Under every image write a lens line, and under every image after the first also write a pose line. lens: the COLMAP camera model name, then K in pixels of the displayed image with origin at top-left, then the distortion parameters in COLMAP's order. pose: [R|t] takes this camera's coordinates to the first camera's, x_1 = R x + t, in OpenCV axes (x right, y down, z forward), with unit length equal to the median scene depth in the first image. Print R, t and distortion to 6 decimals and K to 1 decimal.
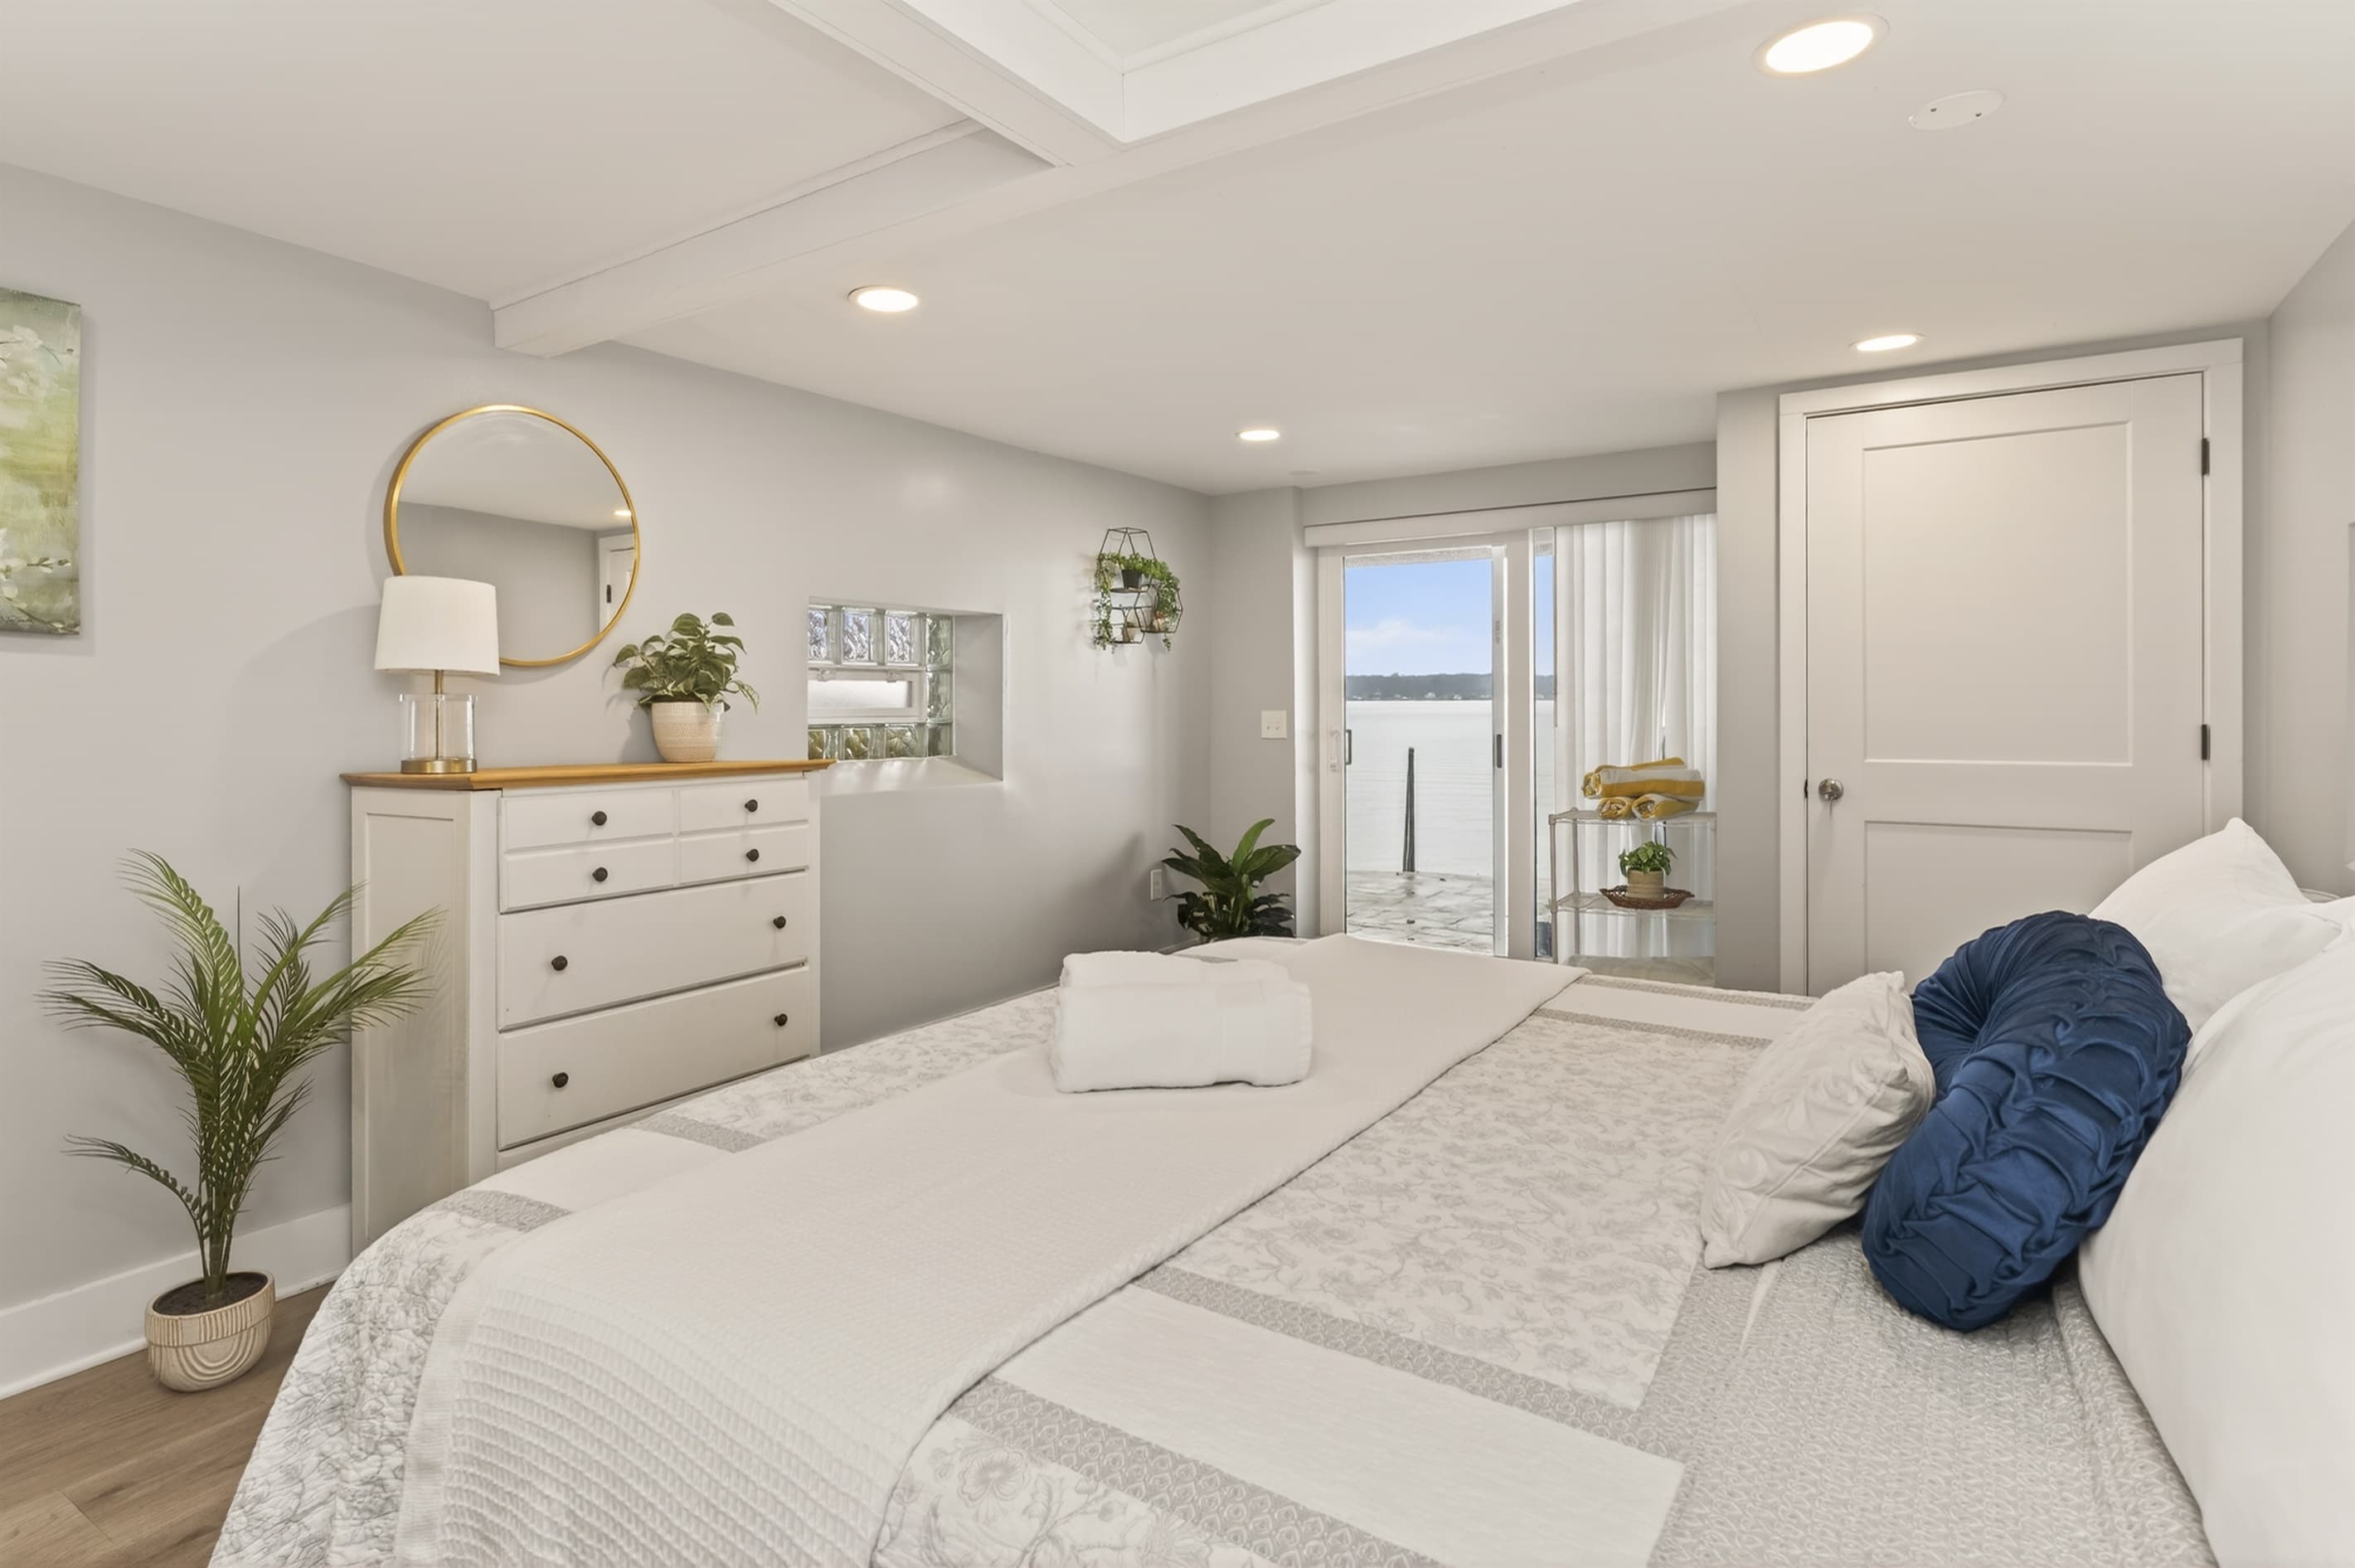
lens RADIAL K [[1186.9, 0, 1147.9], [0, 1186.9, 734.6], [0, 0, 1]] dist [-0.000217, -0.001158]
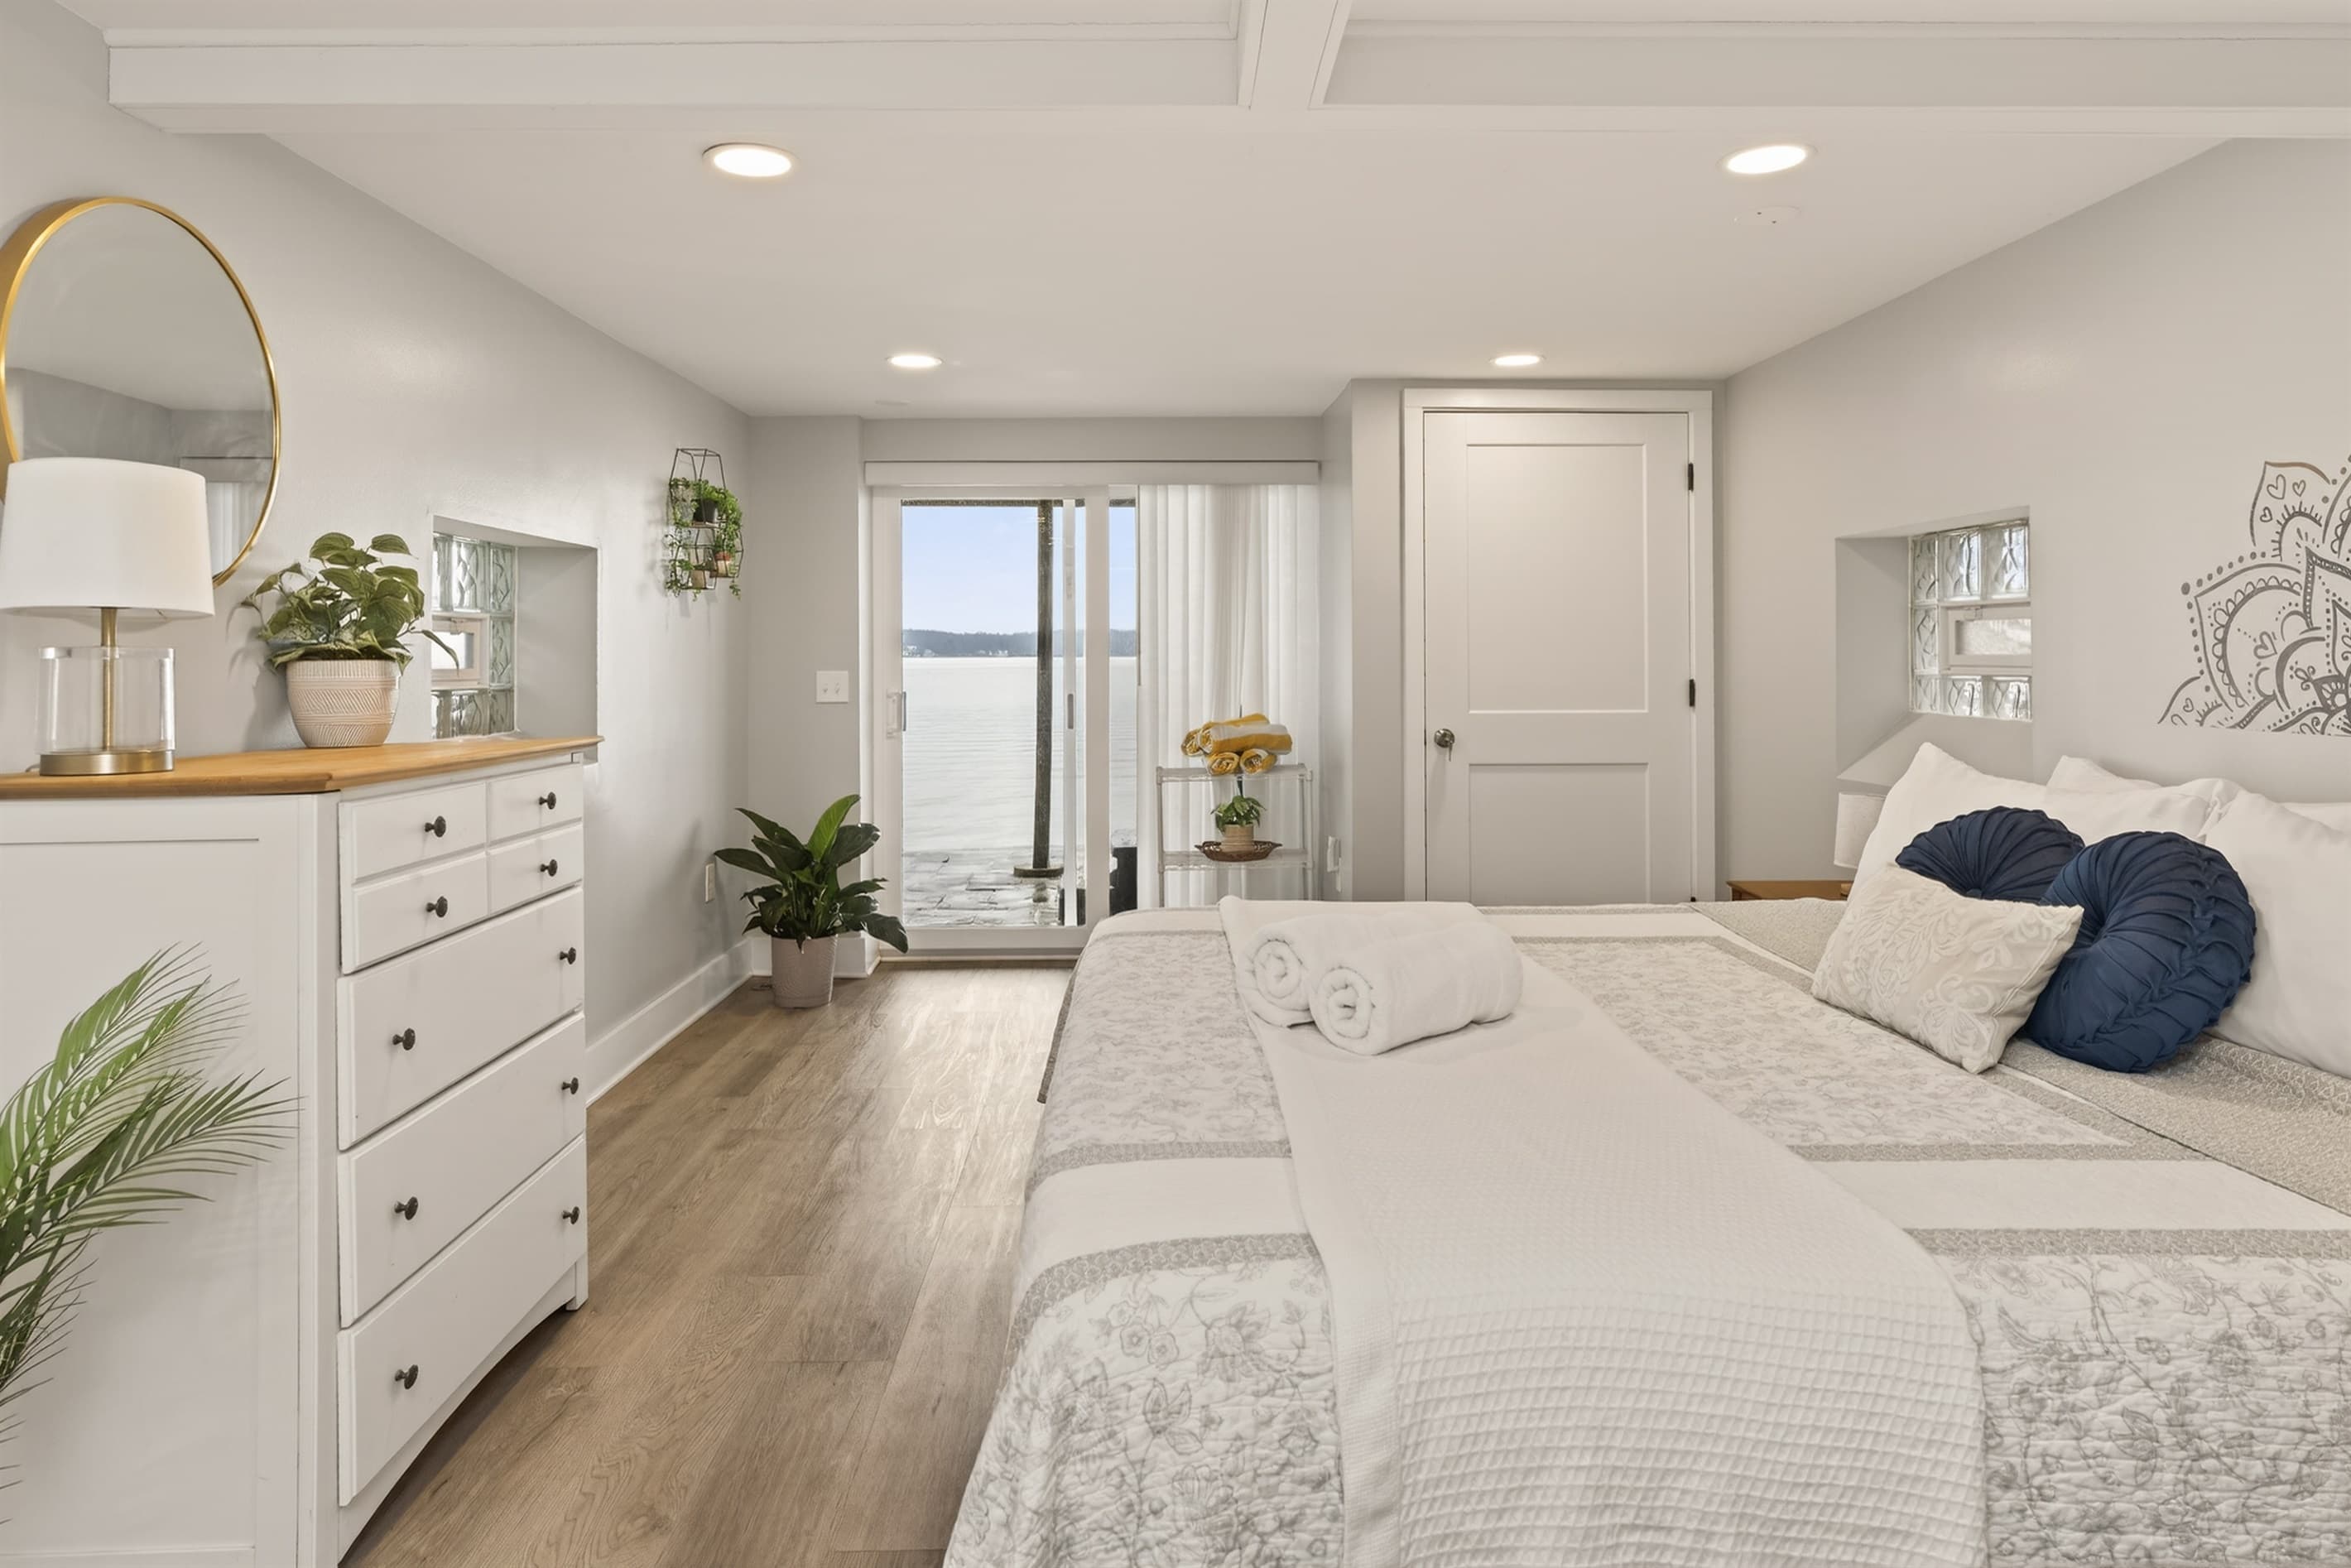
lens RADIAL K [[1359.3, 0, 1142.8], [0, 1359.3, 686.7], [0, 0, 1]] dist [-0.011277, 0.010667]
pose [[0.833211, -0.009062, 0.552881, -0.318500], [0.013529, 0.999900, -0.004000, -0.001874], [-0.552789, 0.010812, 0.833251, 0.056842]]
